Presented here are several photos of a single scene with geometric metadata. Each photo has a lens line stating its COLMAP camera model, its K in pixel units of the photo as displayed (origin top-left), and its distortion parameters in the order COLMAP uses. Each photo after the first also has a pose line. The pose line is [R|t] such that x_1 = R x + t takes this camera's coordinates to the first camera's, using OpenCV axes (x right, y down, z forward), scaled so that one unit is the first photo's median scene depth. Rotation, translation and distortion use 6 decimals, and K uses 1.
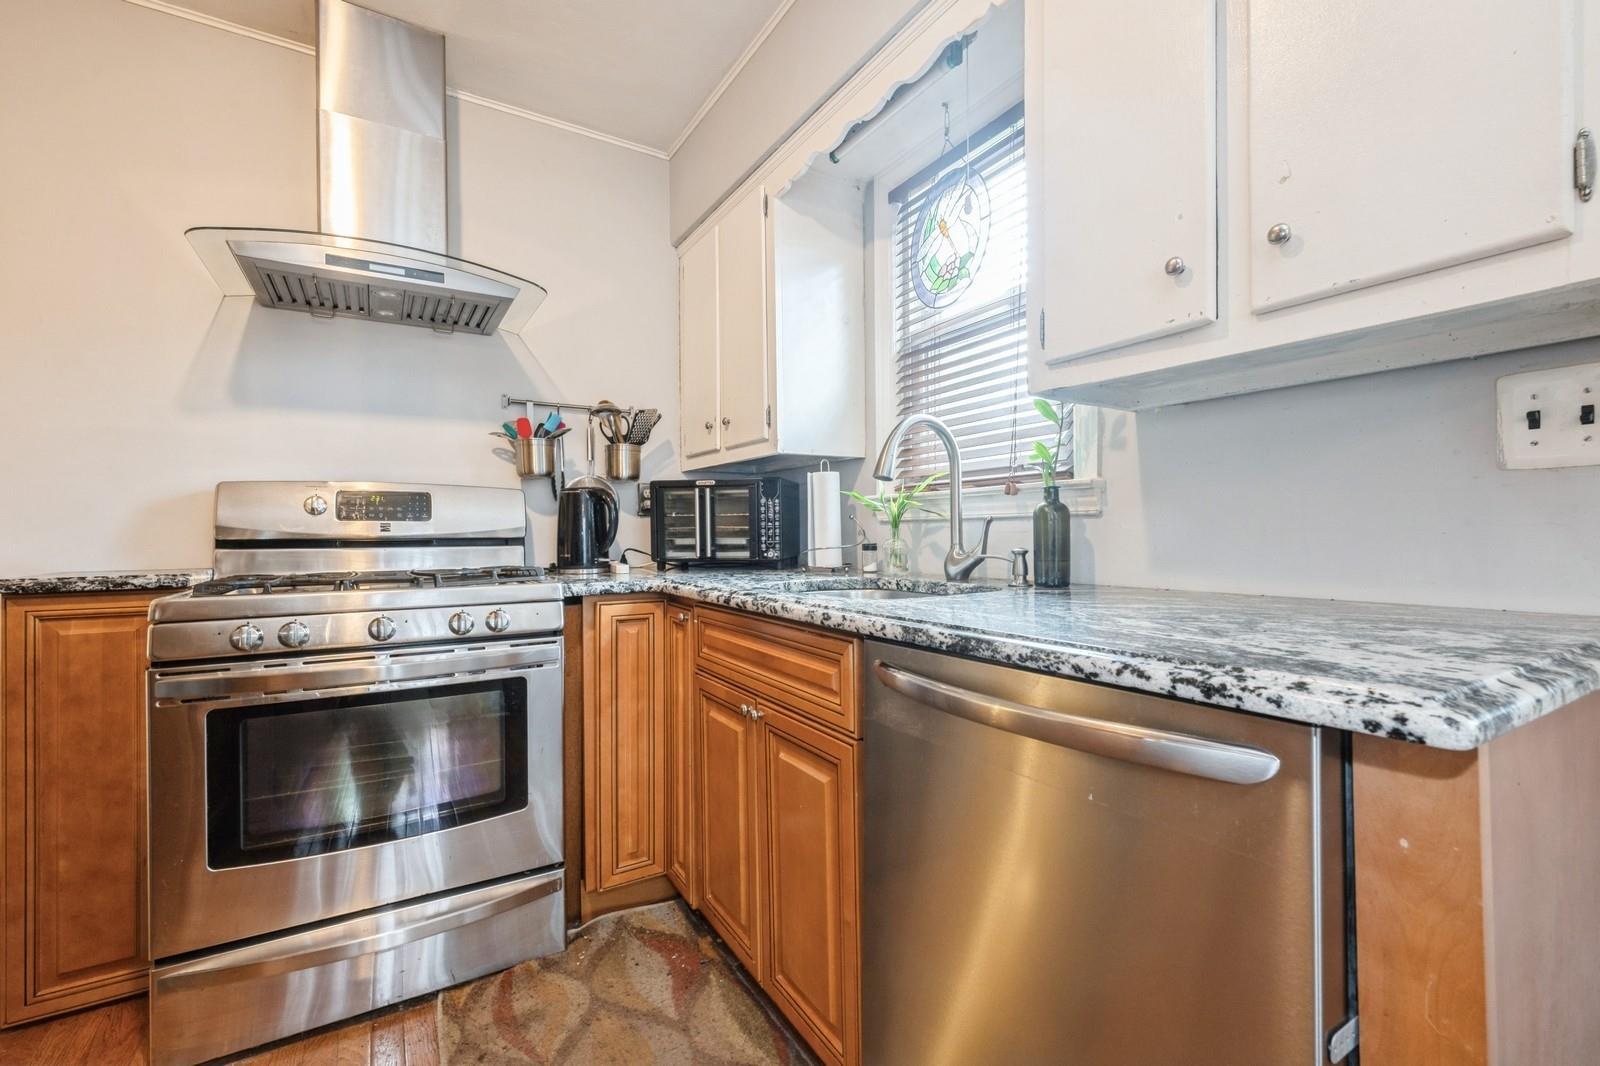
lens RADIAL K [[694.0, 0, 800.3], [0, 694.0, 522.1], [0, 0, 1]] dist [0.011704, -0.005986]
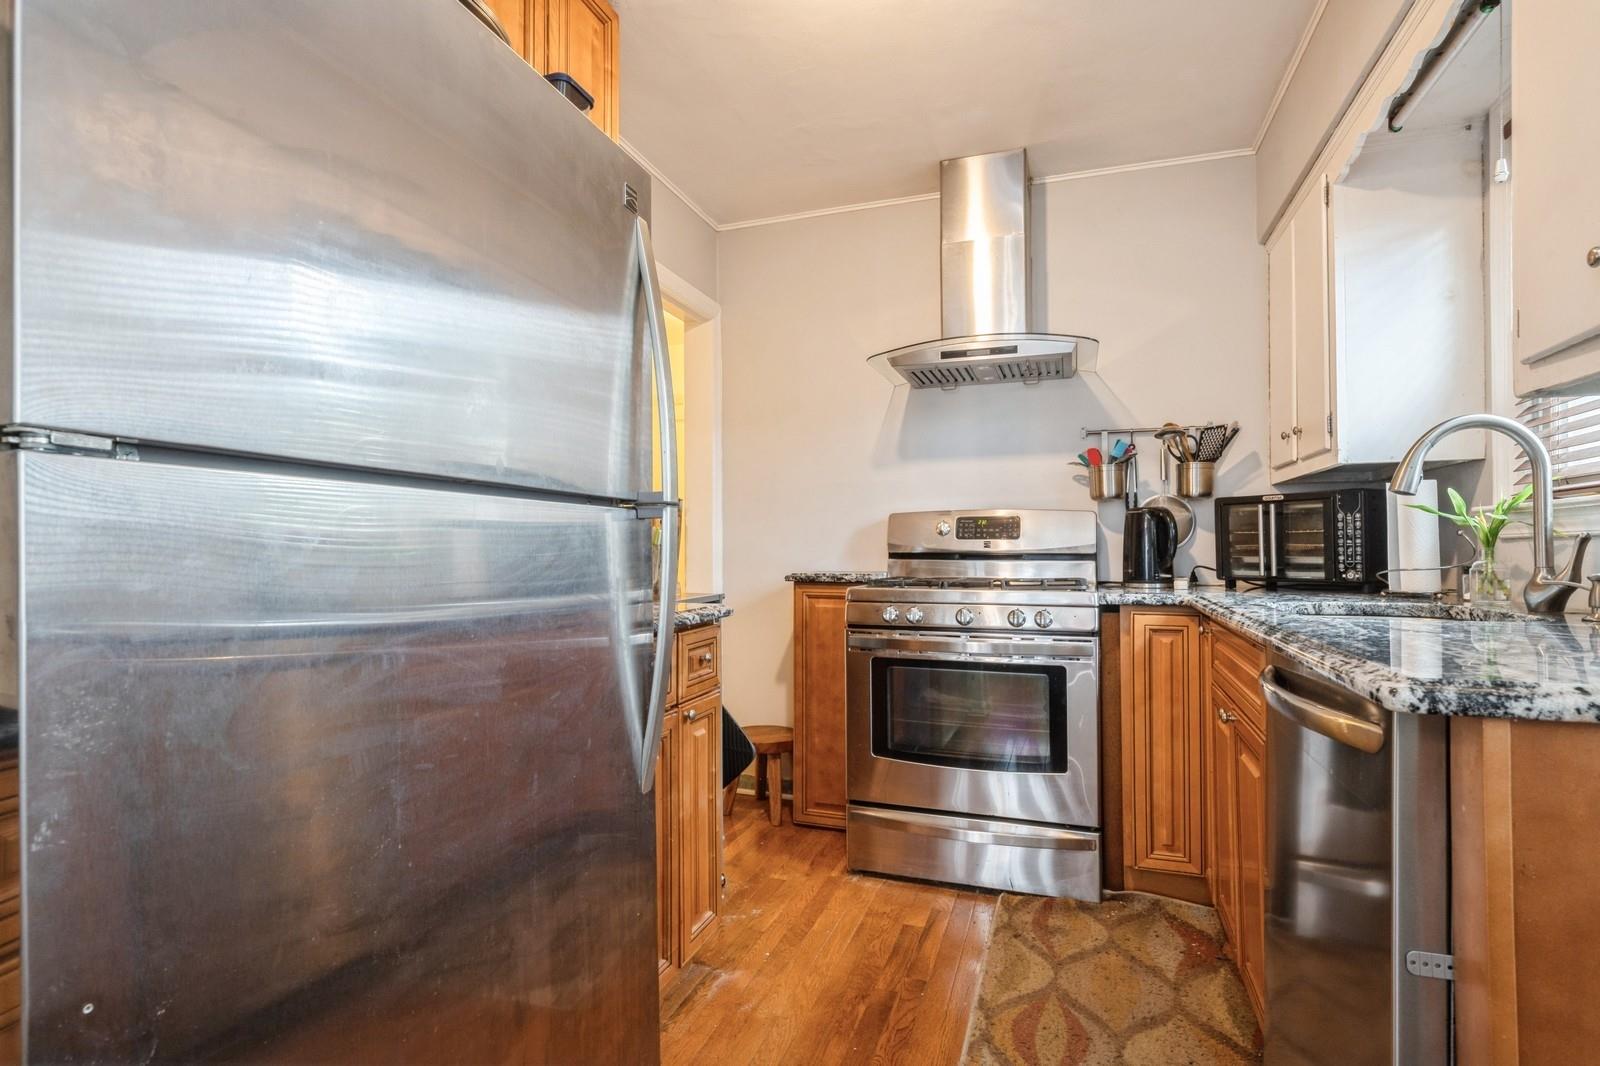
lens RADIAL K [[783.6, 0, 800.0], [0, 783.6, 533.0], [0, 0, 1]] dist [-0.000187, -0.000114]
pose [[0.638209, -0.009292, -0.769807, 0.314448], [0.005338, 0.999957, -0.007644, -0.004678], [0.769845, 0.000770, 0.638231, -0.205507]]
